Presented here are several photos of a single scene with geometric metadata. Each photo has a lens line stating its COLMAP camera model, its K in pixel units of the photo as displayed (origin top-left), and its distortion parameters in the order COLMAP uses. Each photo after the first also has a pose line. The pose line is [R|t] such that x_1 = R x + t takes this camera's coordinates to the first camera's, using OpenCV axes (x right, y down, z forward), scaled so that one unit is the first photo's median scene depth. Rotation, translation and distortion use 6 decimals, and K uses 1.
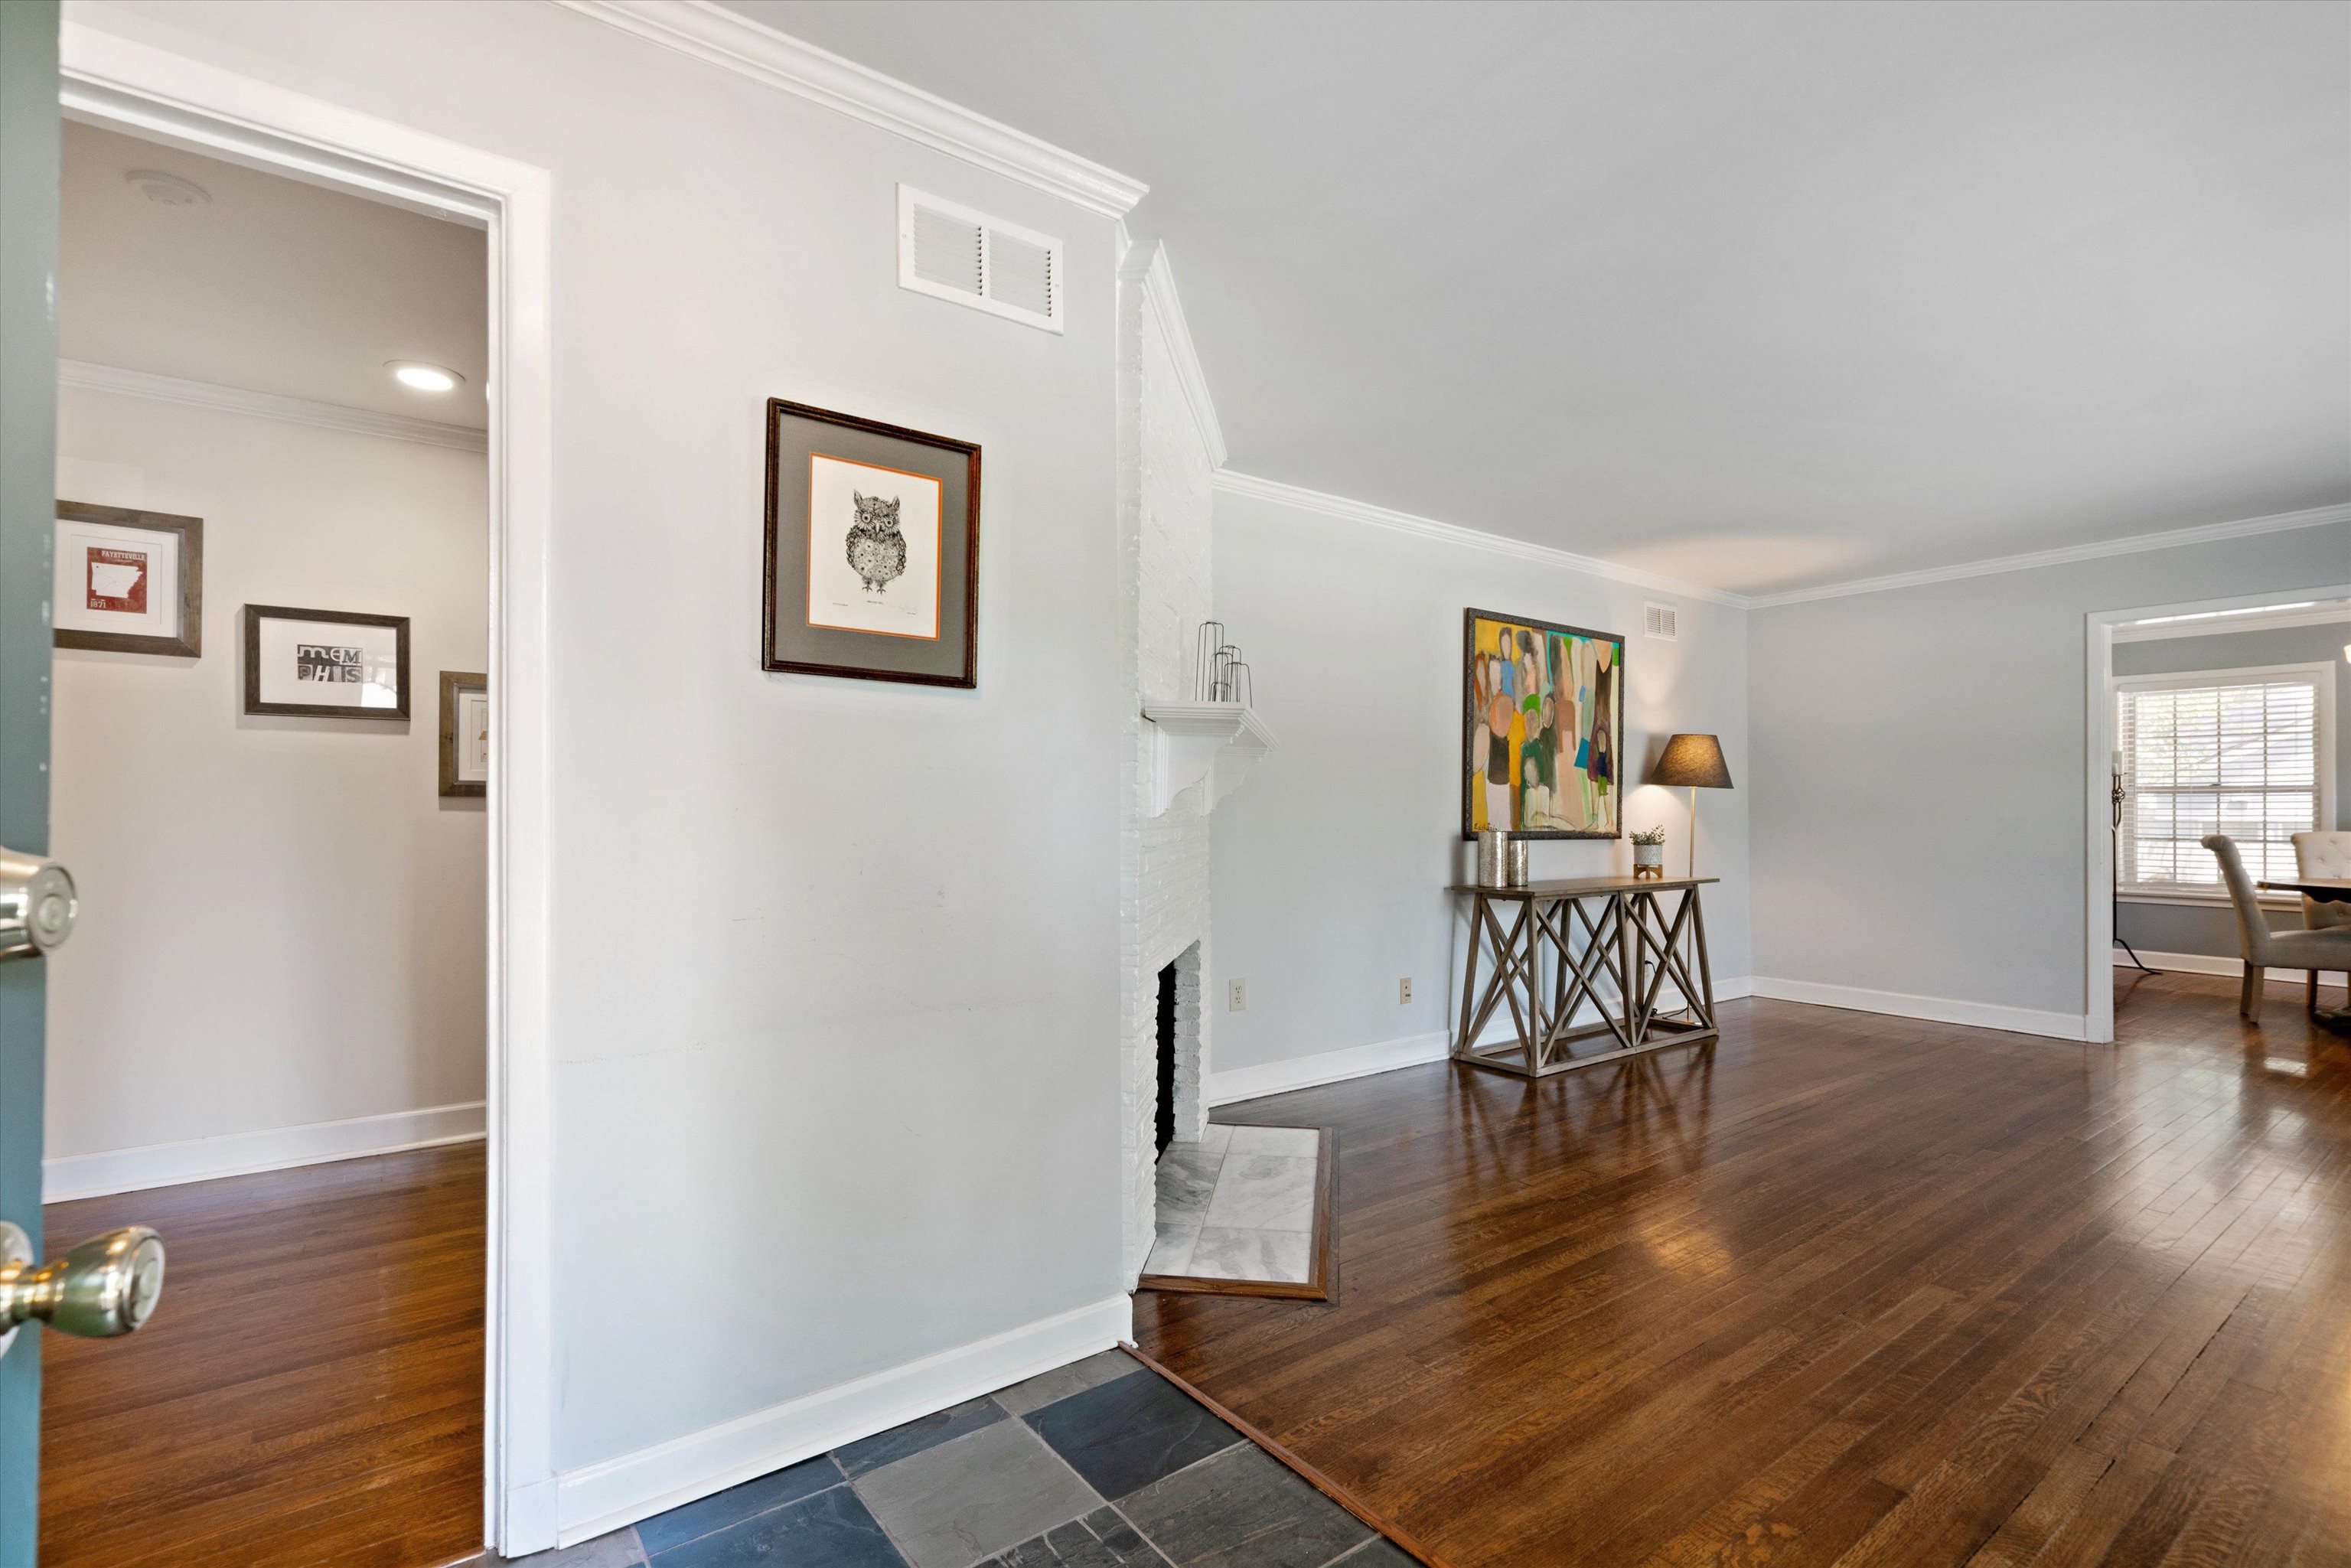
lens RADIAL K [[1079.7, 0, 1206.8], [0, 1079.7, 818.0], [0, 0, 1]] dist [0.000280, 0.000067]
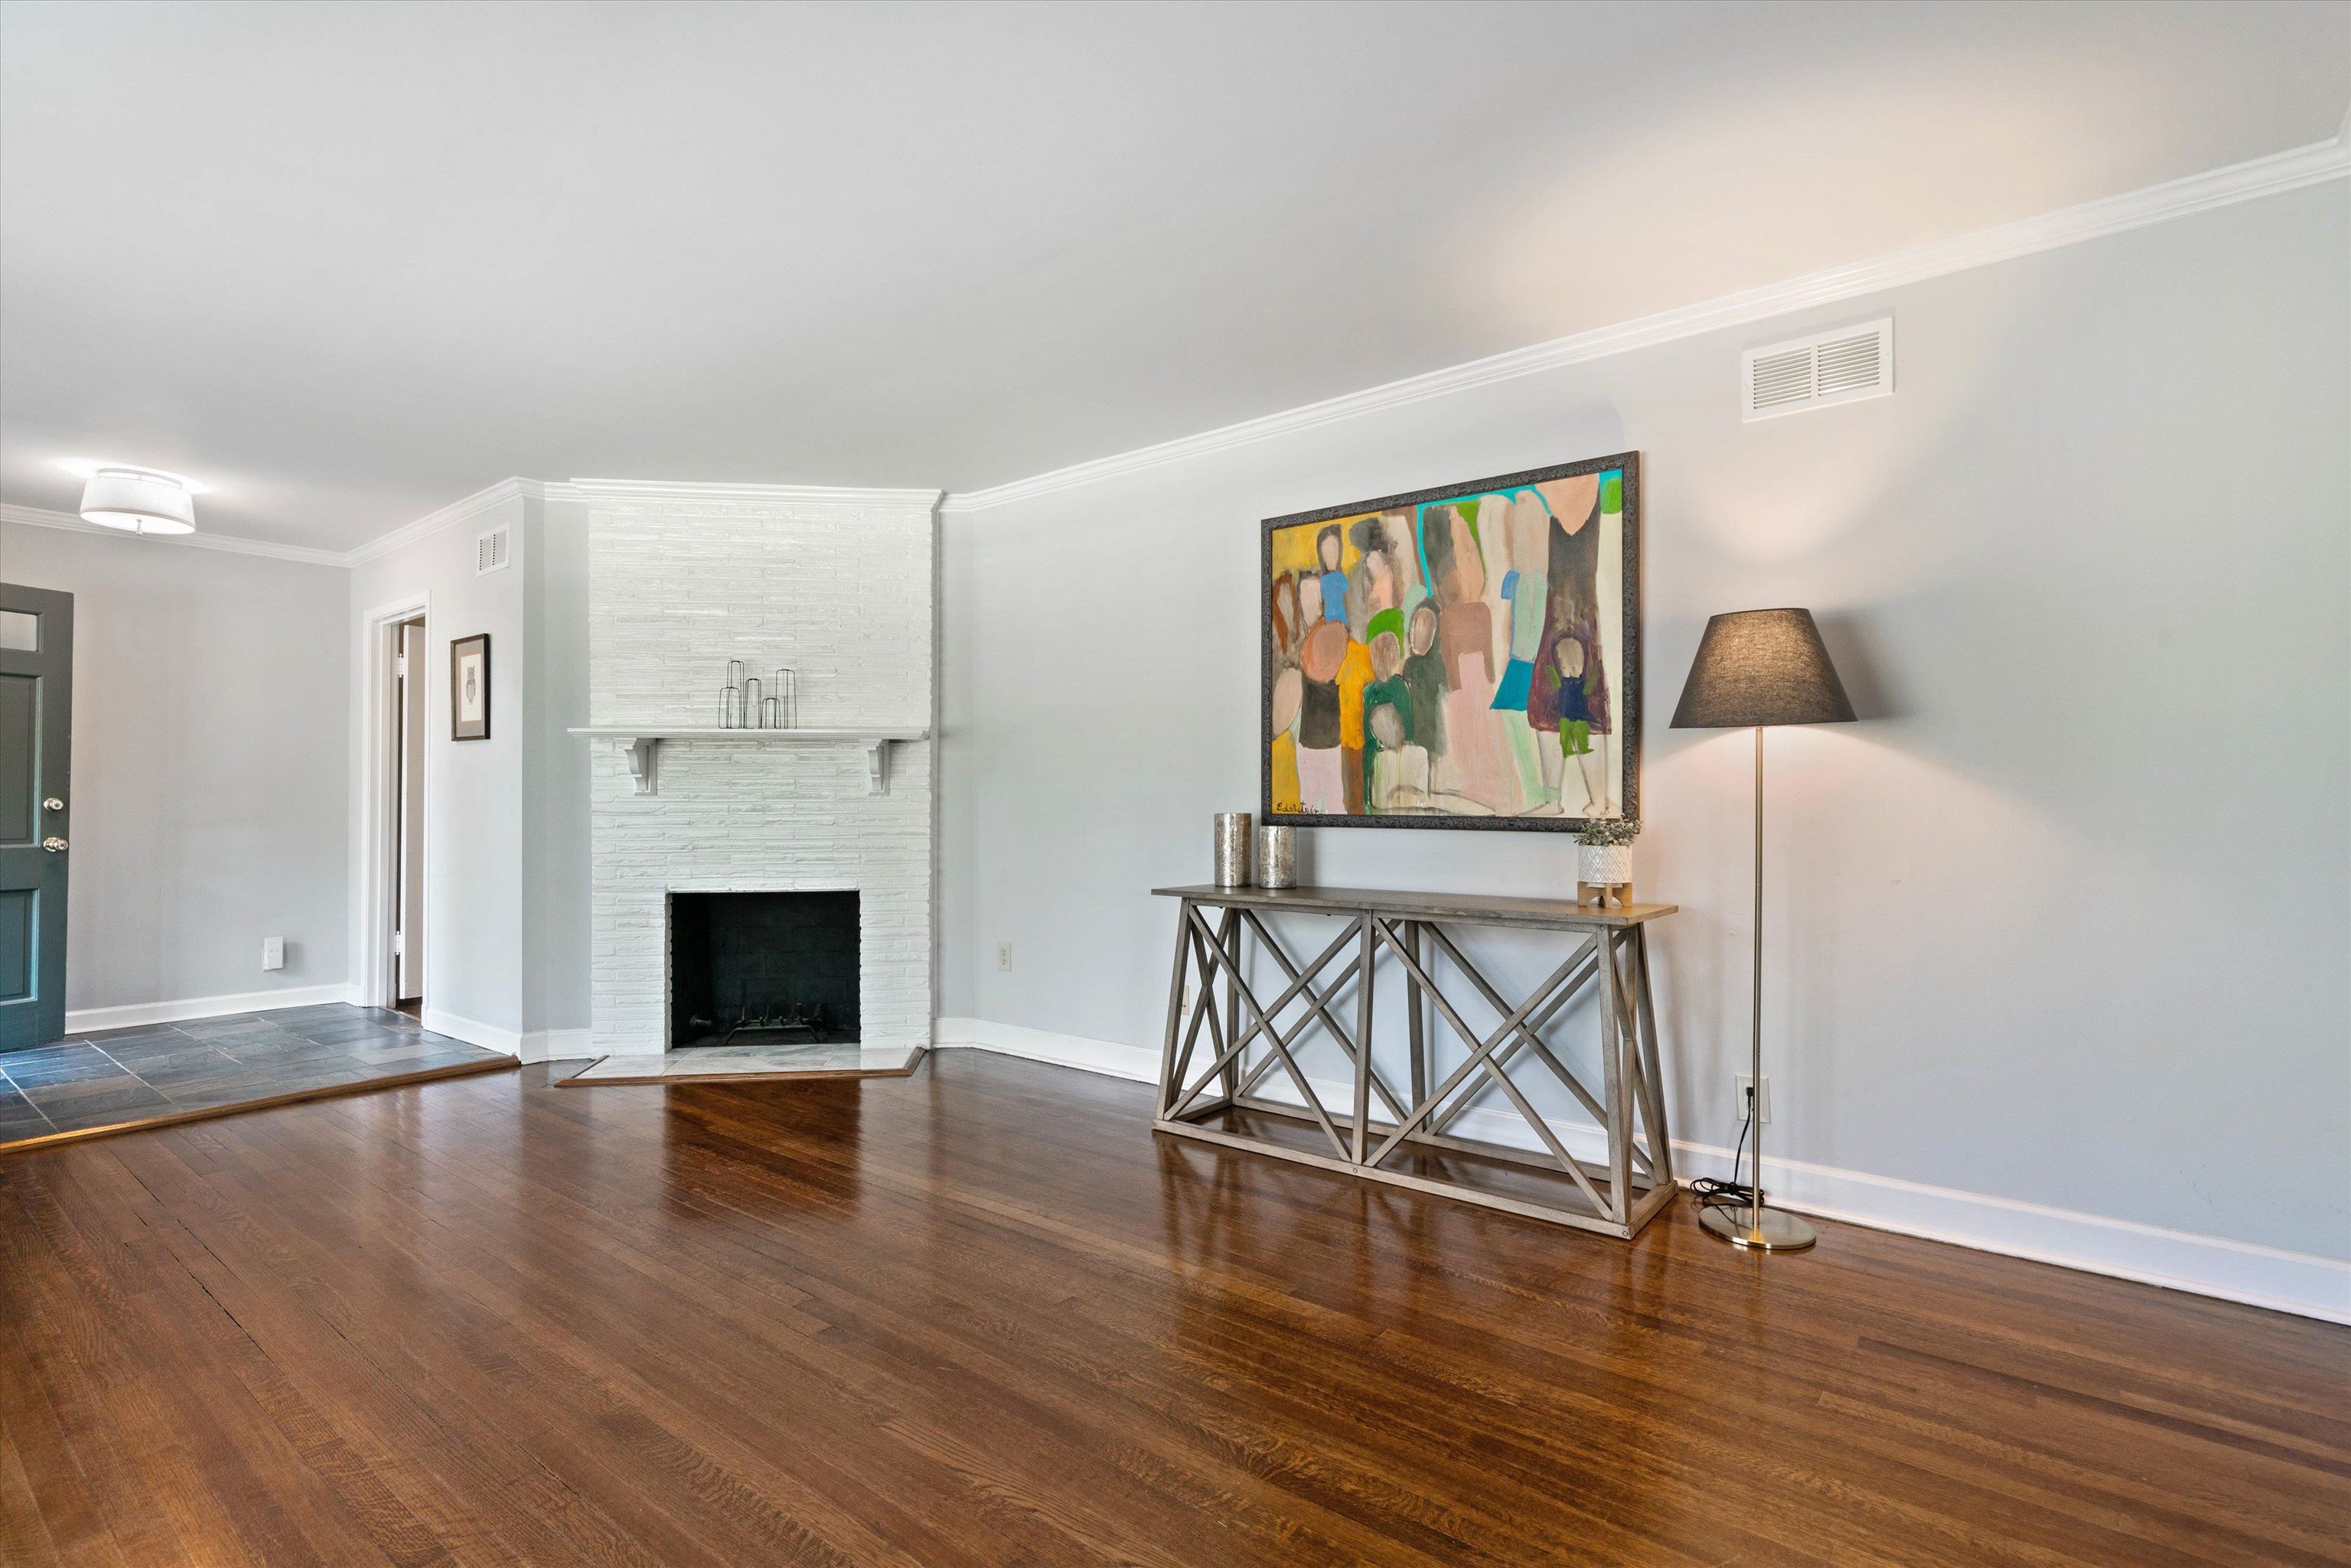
lens RADIAL K [[1079.7, 0, 1192.3], [0, 1079.7, 798.6], [0, 0, 1]] dist [0.000280, 0.000067]
pose [[0.262797, 0.003305, -0.964846, 0.912001], [0.001657, 0.999991, 0.003877, -0.000350], [0.964850, -0.002618, 0.262789, 0.704845]]
